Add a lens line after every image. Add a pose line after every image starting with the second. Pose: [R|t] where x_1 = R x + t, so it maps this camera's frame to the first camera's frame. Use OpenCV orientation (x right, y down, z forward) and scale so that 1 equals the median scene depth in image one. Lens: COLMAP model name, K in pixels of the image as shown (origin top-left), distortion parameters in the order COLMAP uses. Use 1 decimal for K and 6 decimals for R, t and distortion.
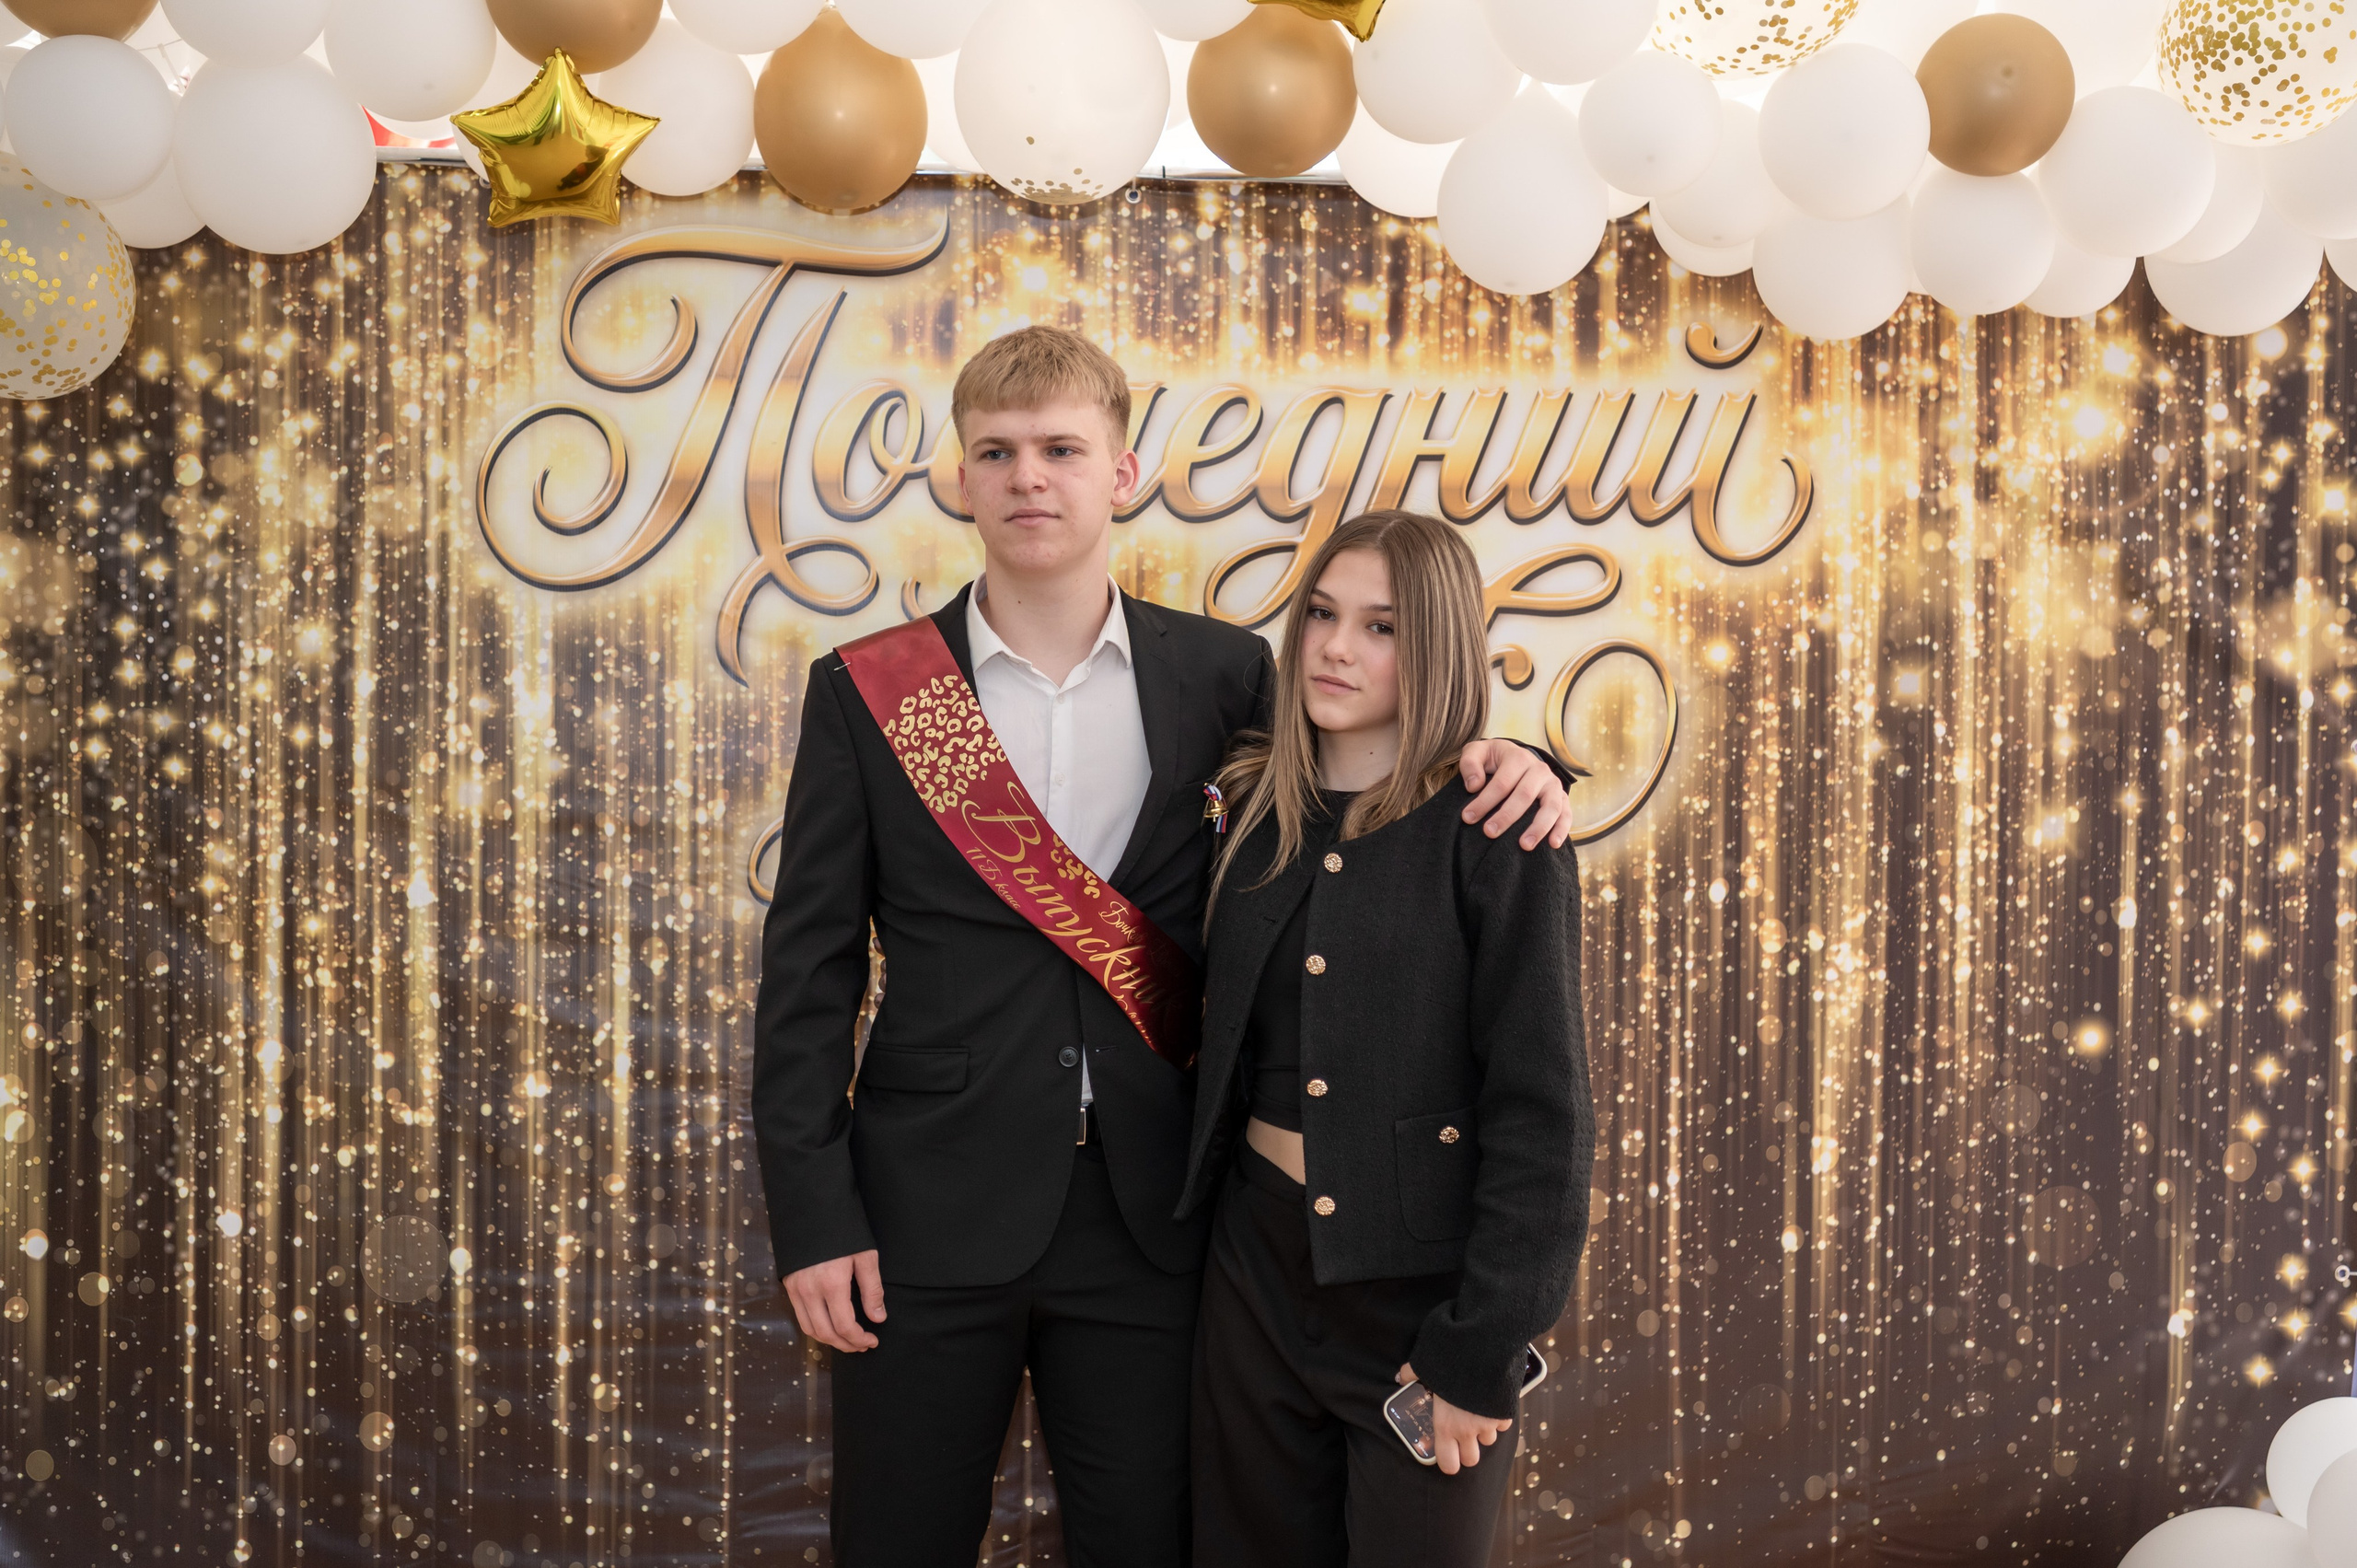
lens RADIAL K [[3181.3, 0, 1182.8], [0, 3181.3, 807.8], [0, 0, 1]] dist [0.011459, 0.000000]
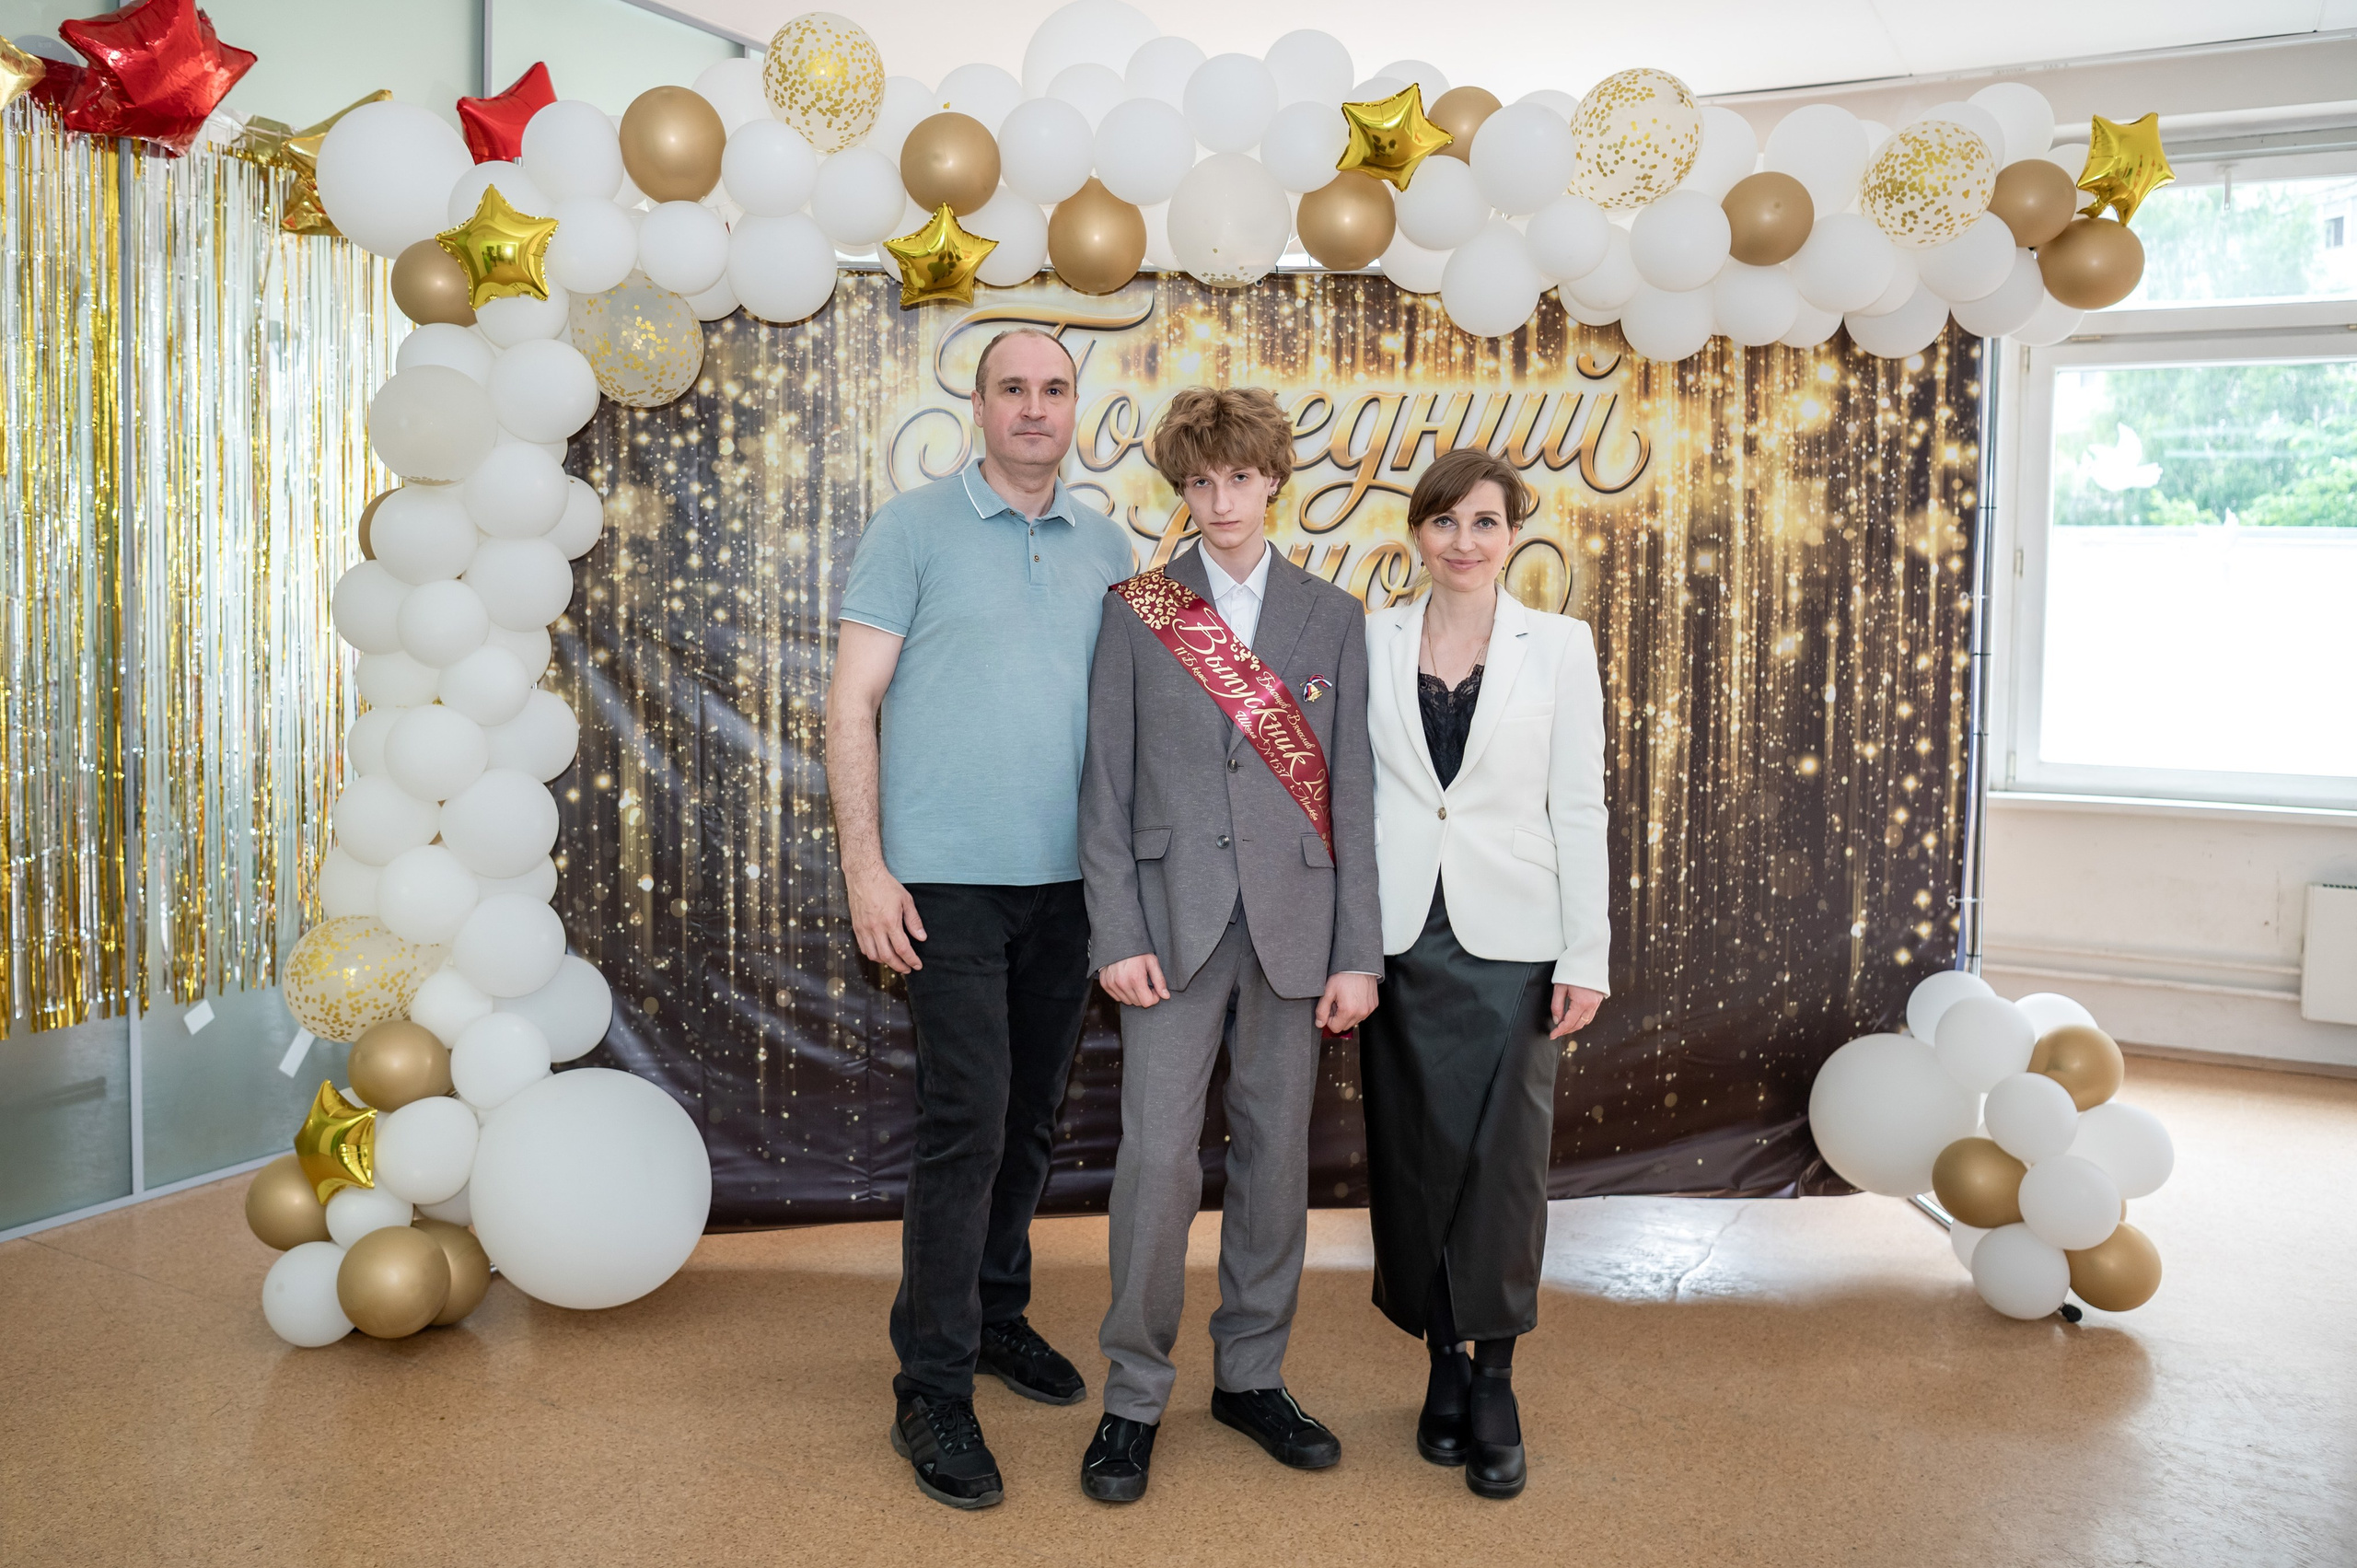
lens RADIAL K [[1887.4, 0, 1055.3], [0, 1887.4, 706.0], [0, 0, 1]] dist [-0.030332, -0.002990]
pose [[0.999045, -0.004213, -0.043496, -0.082011], [0.005371, 0.999633, 0.026536, 0.010957], [0.043368, -0.026745, 0.998701, -0.039232]]
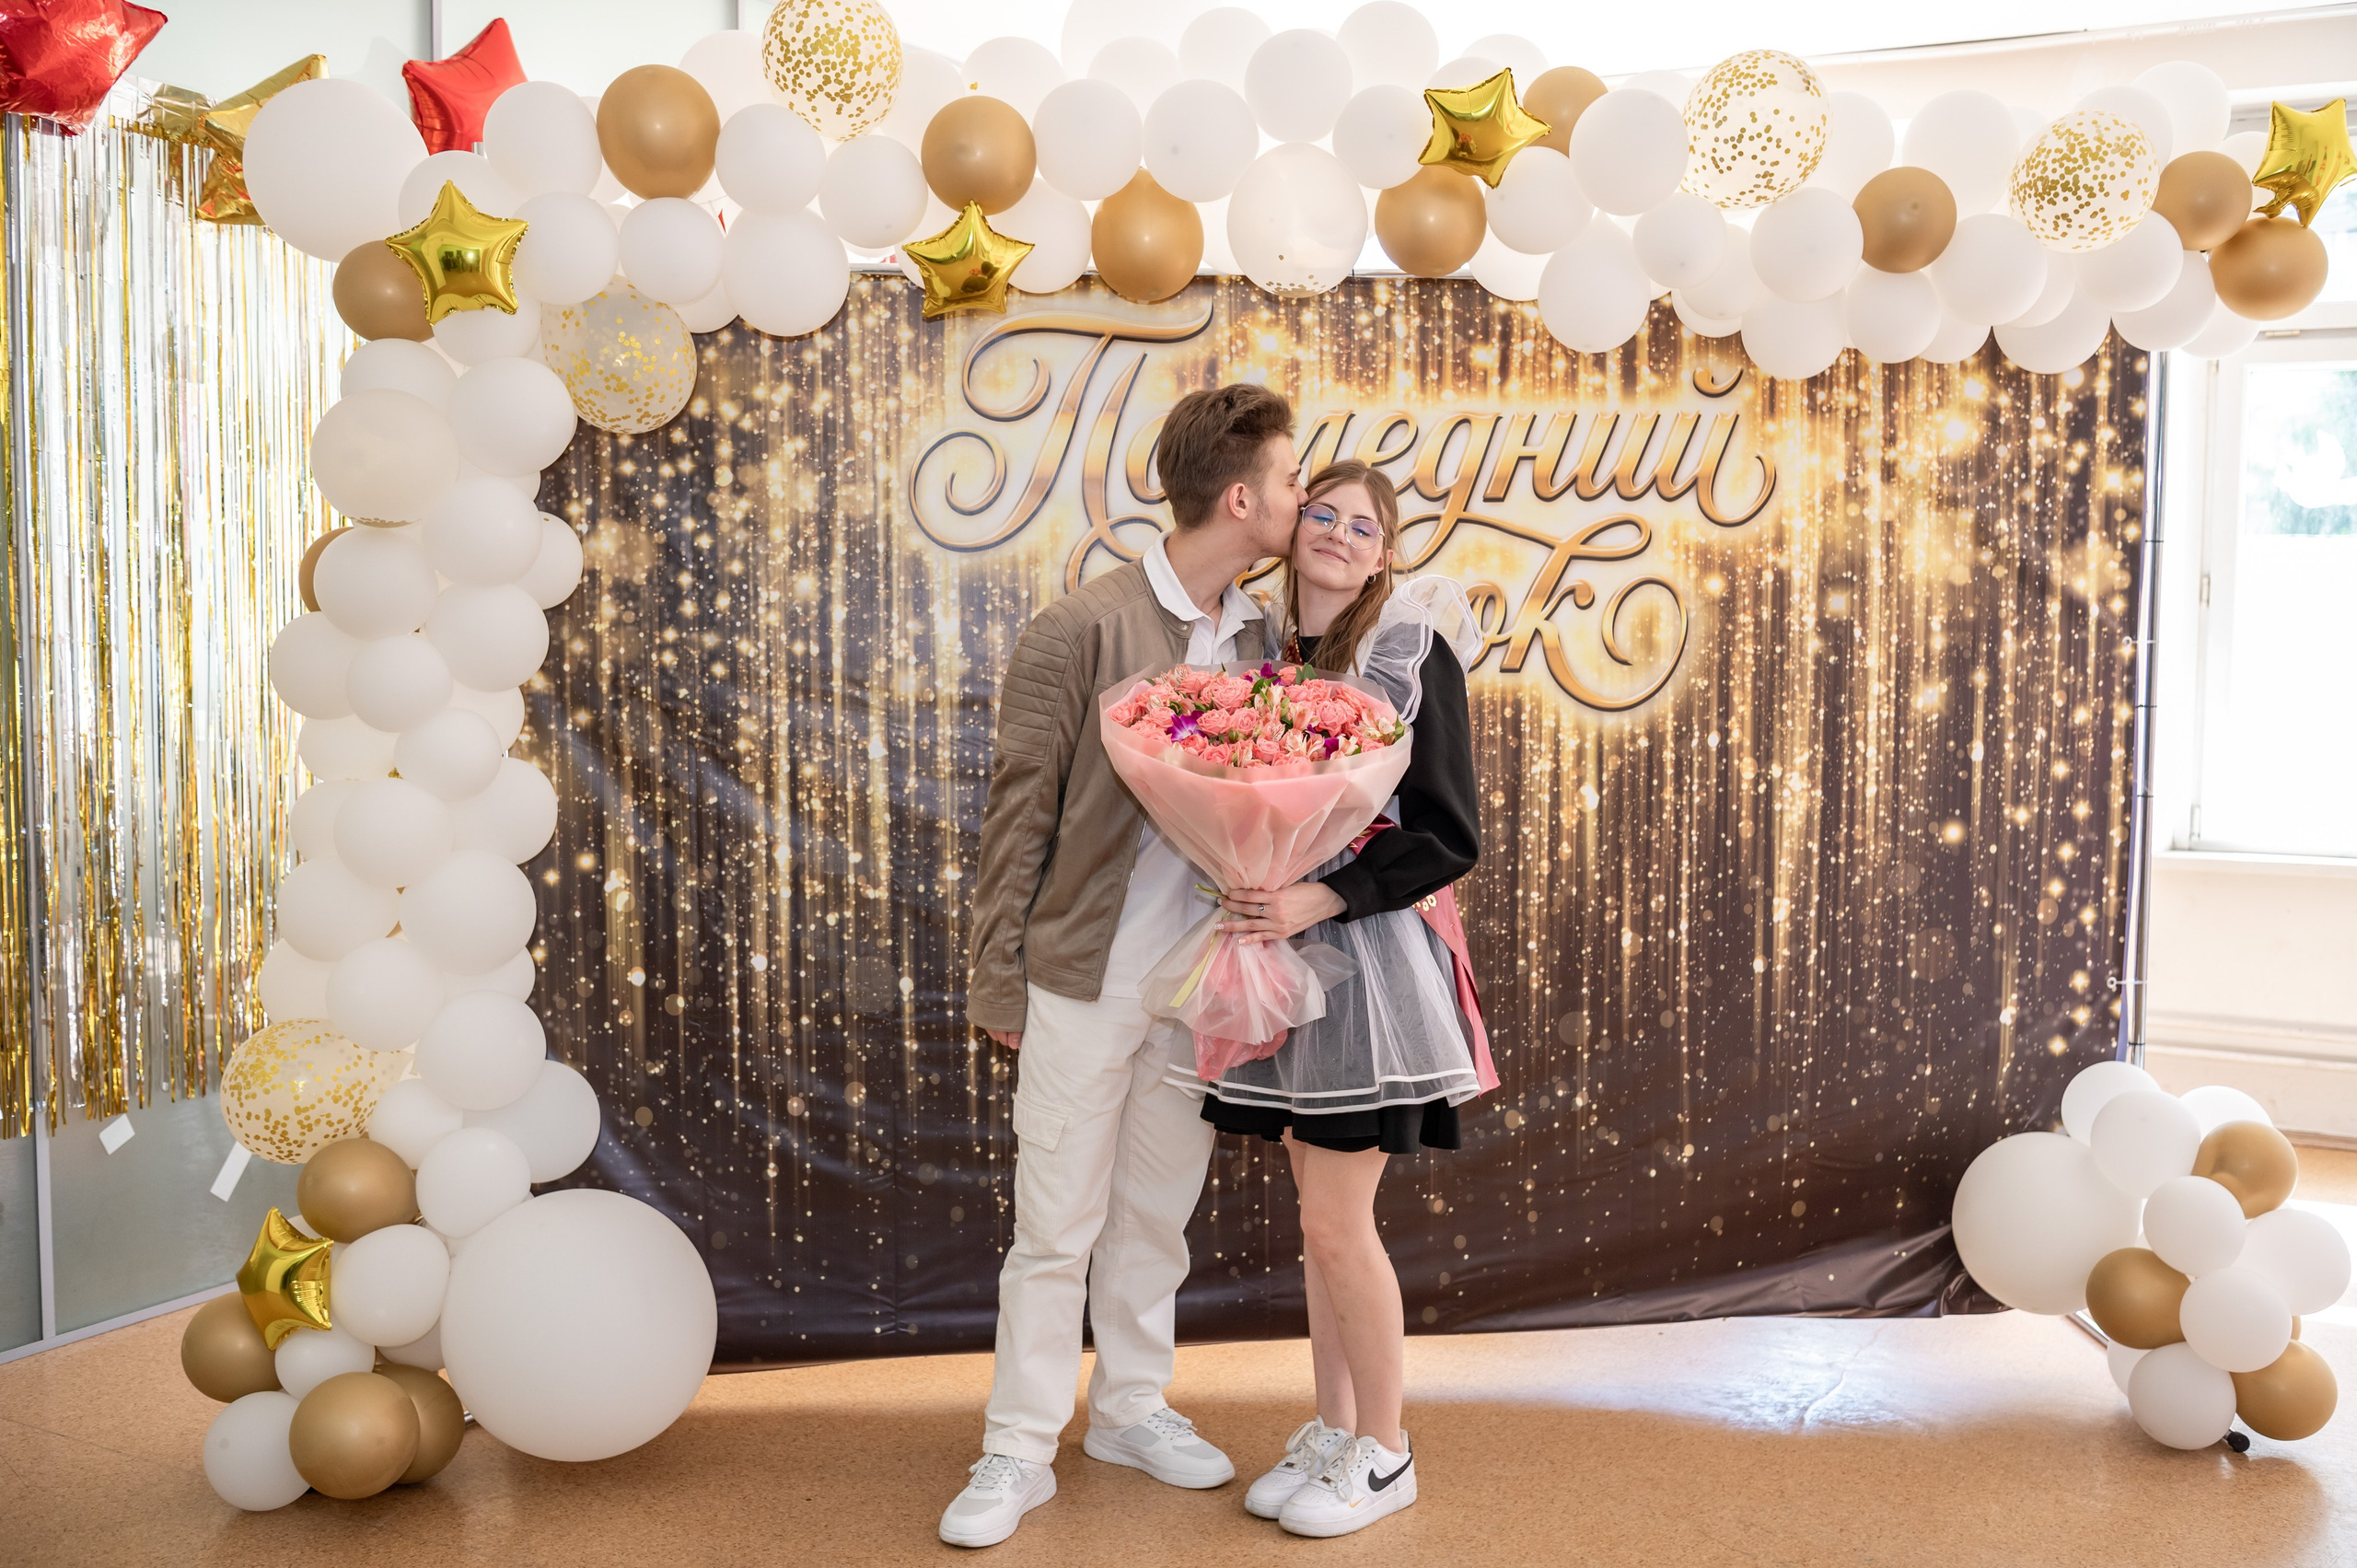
lens RADIAL K [[2247.8, 0, 1189.2], [0, 2247.8, 792.2], [0, 0, 1]] dist [-0.027945, 0.000000]
pose [[0.999909, -0.009370, -0.009738, -0.075331], [0.009872, 0.998552, 0.052891, -0.008308], [0.009228, -0.052982, 0.998553, -0.086523]]
